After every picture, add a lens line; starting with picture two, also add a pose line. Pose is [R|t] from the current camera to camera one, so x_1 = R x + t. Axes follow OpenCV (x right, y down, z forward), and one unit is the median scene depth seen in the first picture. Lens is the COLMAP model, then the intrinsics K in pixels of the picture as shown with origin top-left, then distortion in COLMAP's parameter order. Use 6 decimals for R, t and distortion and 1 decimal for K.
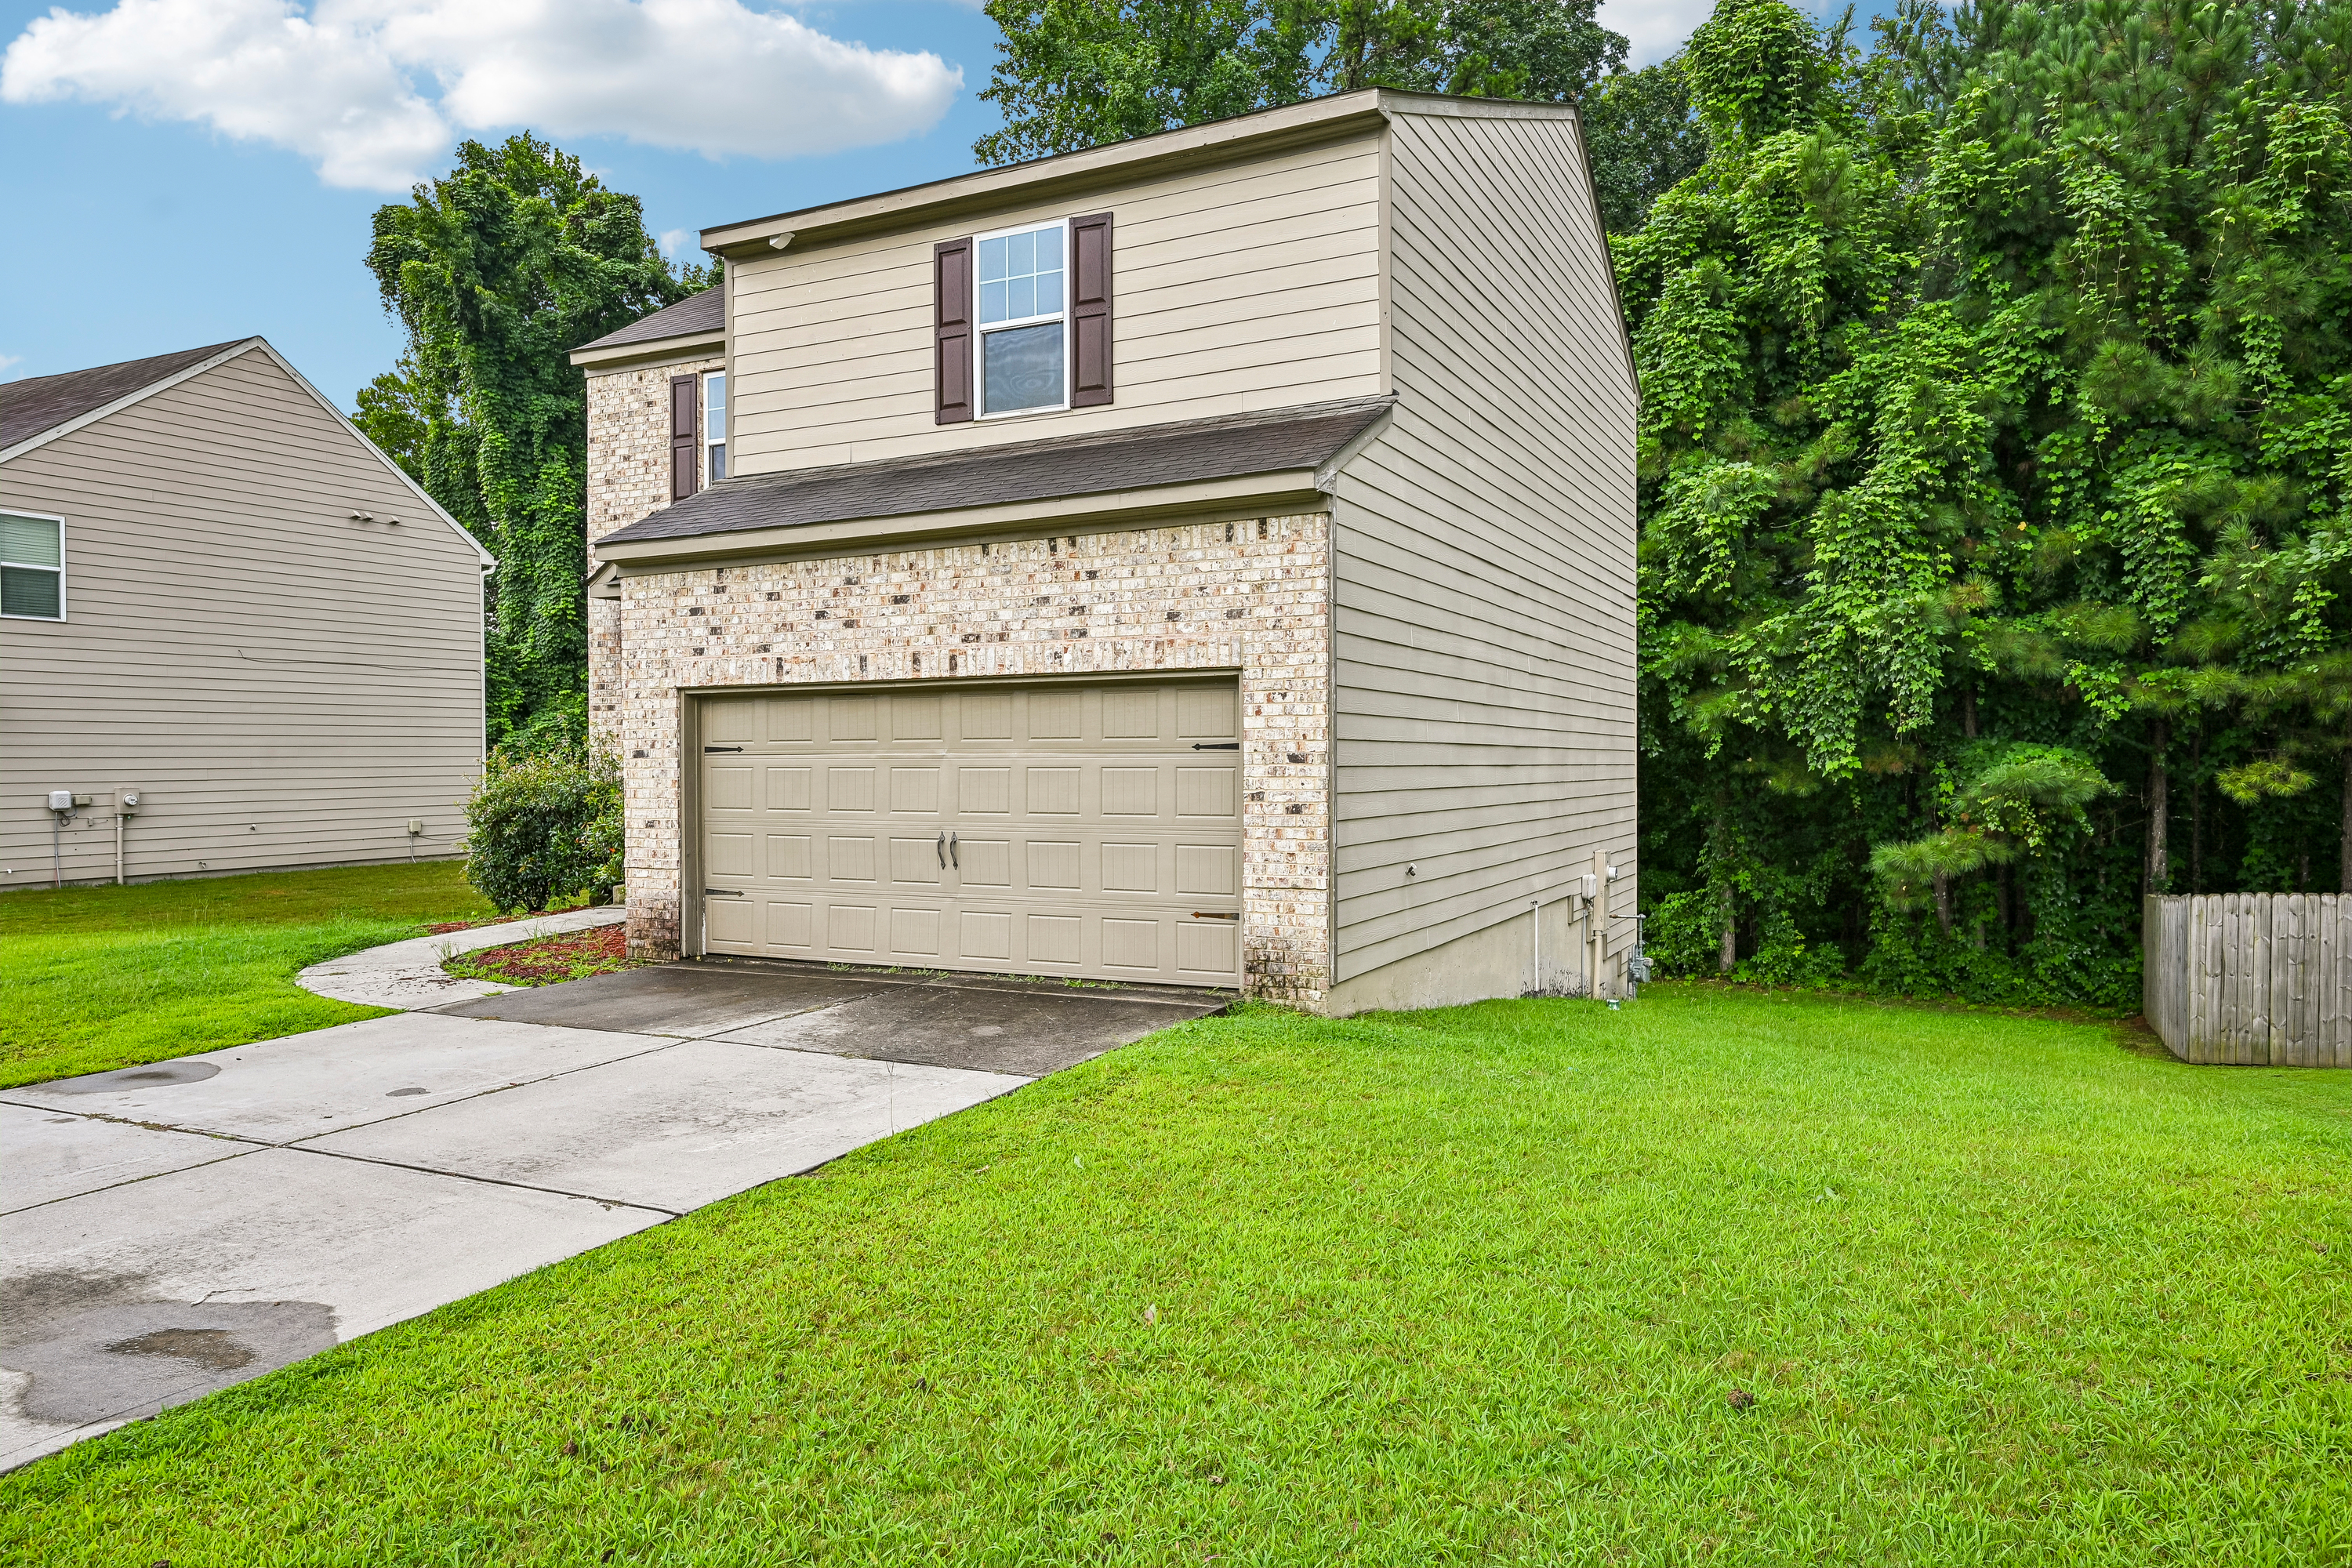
lens RADIAL K [[1556.5, 0, 1176.0], [0, 1556.5, 784.0], [0, 0, 1]] dist [-0.004828, -0.000545]
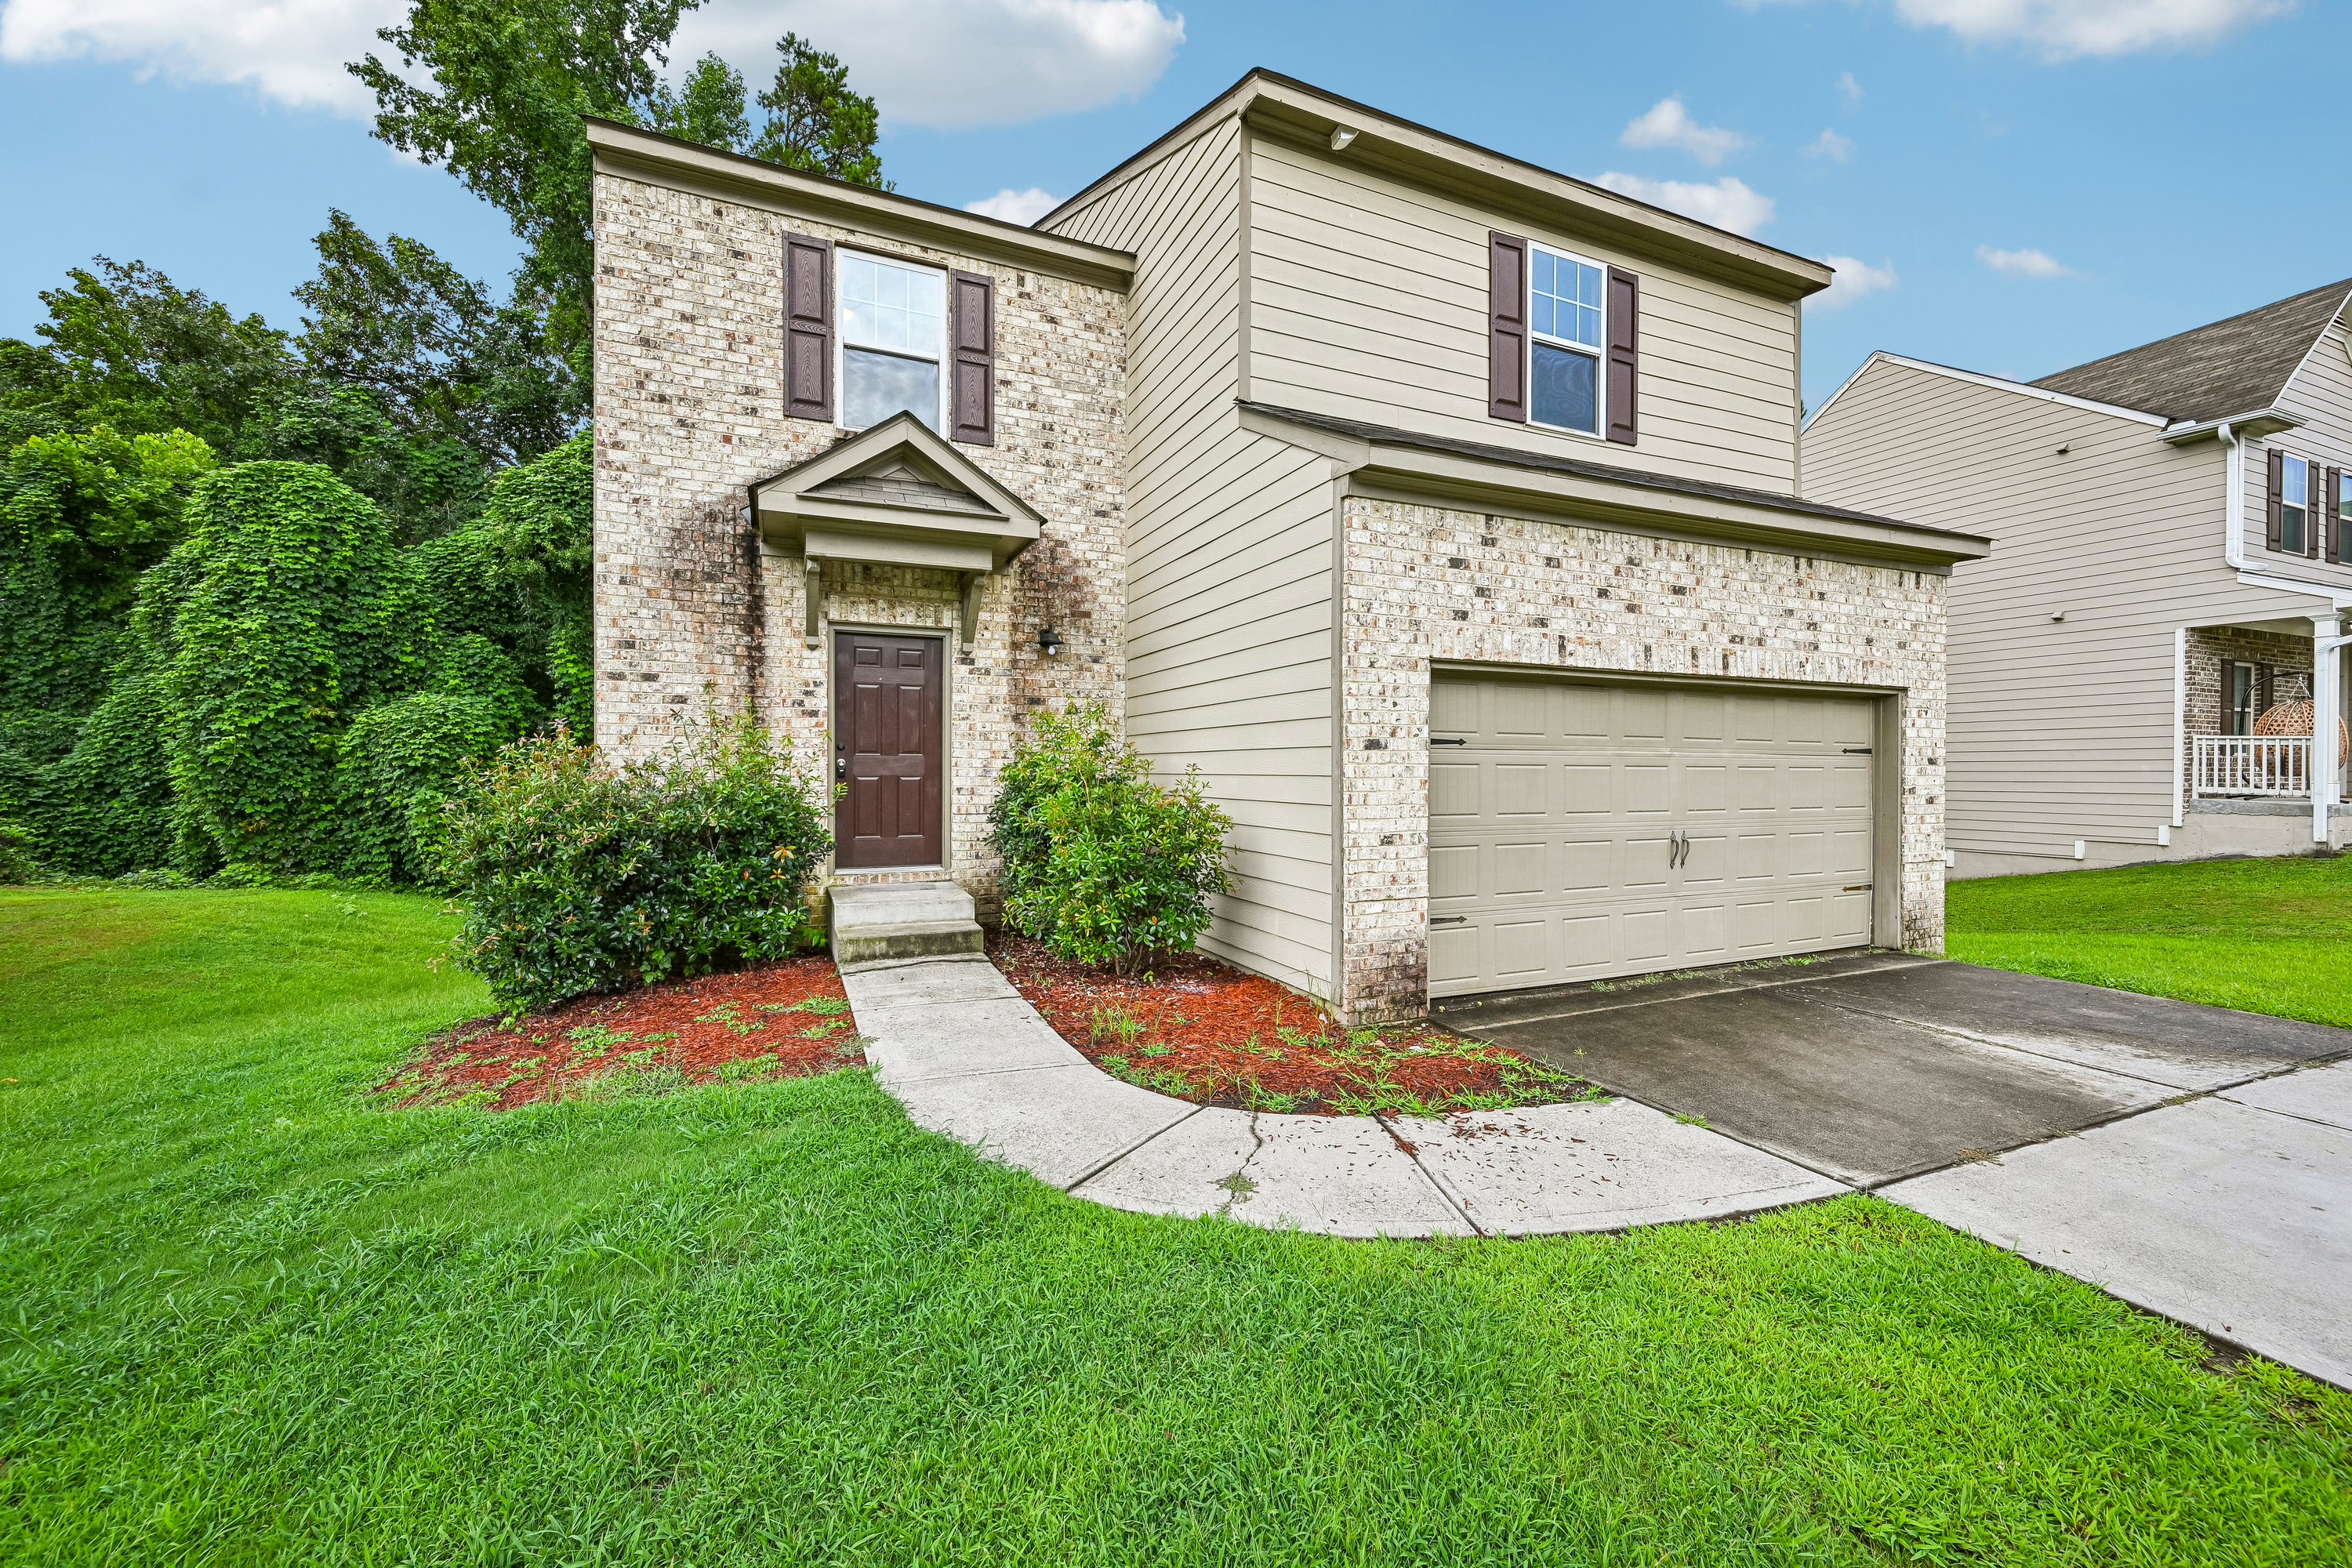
lens RADIAL K [[919.1, 0, 1180.2], [0, 919.1, 783.3], [0, 0, 1]] dist [-0.000421, -0.000236]
pose [[0.638795, -0.003411, 0.769370, -0.773389], [0.006763, 0.999976, -0.001182, -0.001205], [-0.769347, 0.005958, 0.638803, 0.837532]]
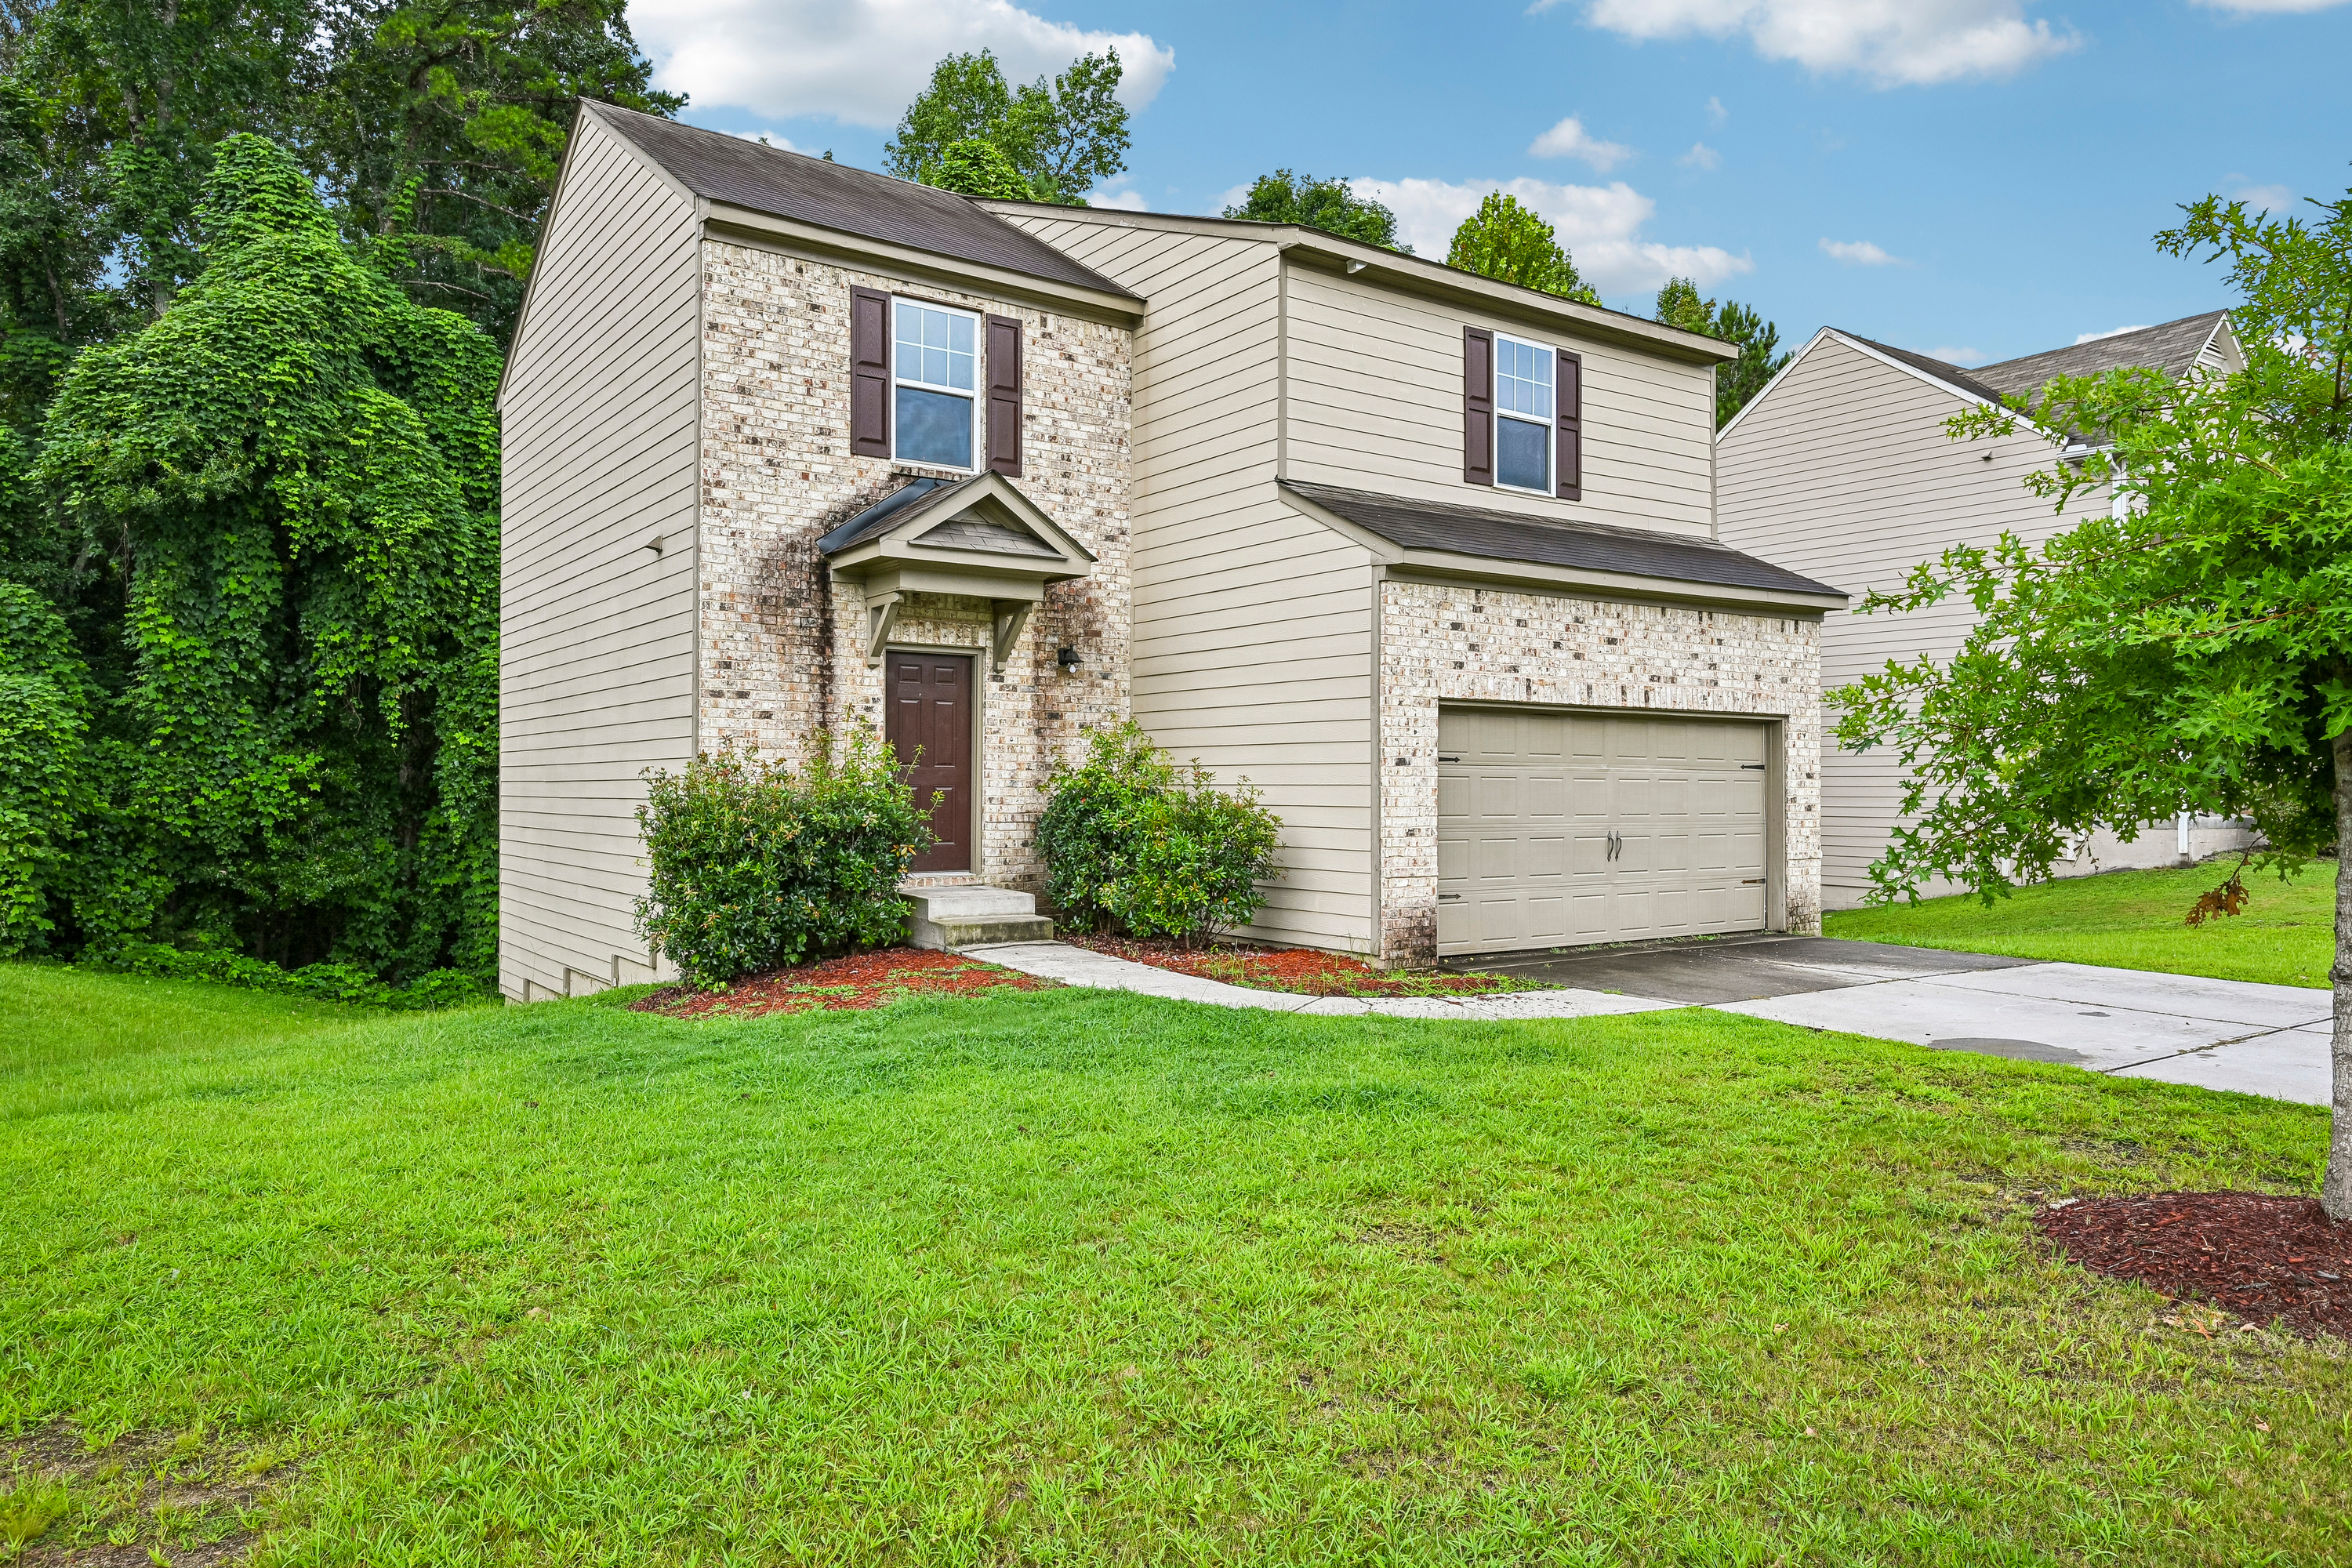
lens RADIAL K [[1528.2, 0, 1176.0], [0, 1528.2, 784.0], [0, 0, 1]] dist [-0.010463, -0.000471]
pose [[0.474967, 0.010410, 0.879942, -1.334146], [0.007761, 0.999842, -0.016017, 0.009745], [-0.879969, 0.014437, 0.474811, 0.701432]]
